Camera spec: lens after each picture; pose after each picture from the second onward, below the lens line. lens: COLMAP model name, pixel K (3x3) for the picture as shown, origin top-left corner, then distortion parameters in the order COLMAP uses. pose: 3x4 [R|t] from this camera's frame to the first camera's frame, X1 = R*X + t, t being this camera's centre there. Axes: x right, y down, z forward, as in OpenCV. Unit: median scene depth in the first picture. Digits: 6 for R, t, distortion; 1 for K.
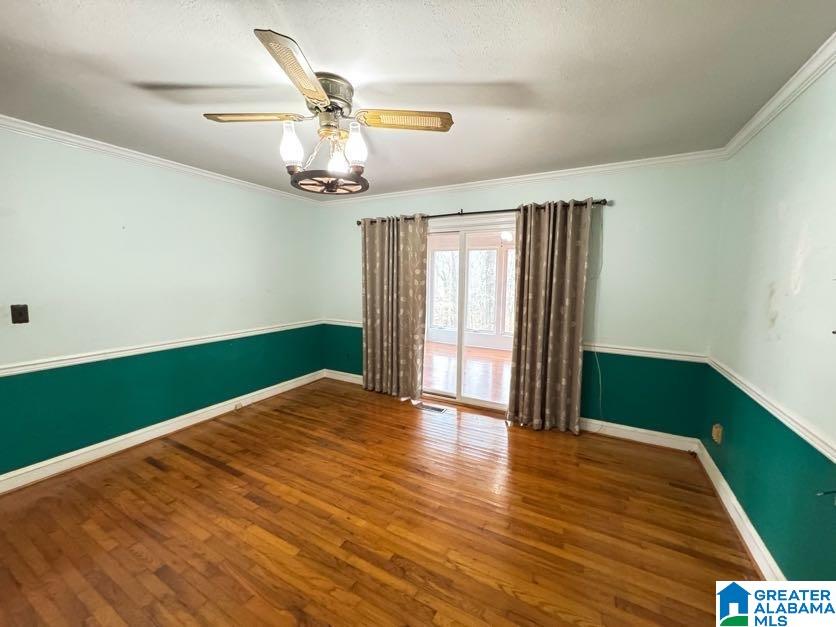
lens RADIAL K [[331.6, 0, 417.6], [0, 331.6, 310.6], [0, 0, 1]] dist [-0.003162, -0.000024]
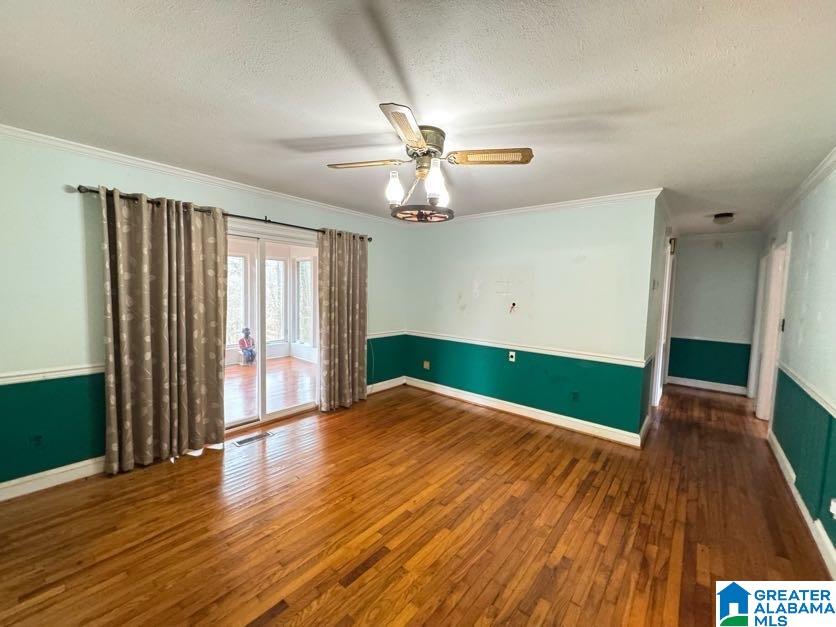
lens RADIAL K [[331.6, 0, 417.6], [0, 331.6, 310.6], [0, 0, 1]] dist [-0.003162, -0.000024]
pose [[0.212125, -0.067376, 0.974917, -0.695261], [0.080995, 0.995400, 0.051169, -0.048179], [-0.973880, 0.068109, 0.216606, 0.377612]]
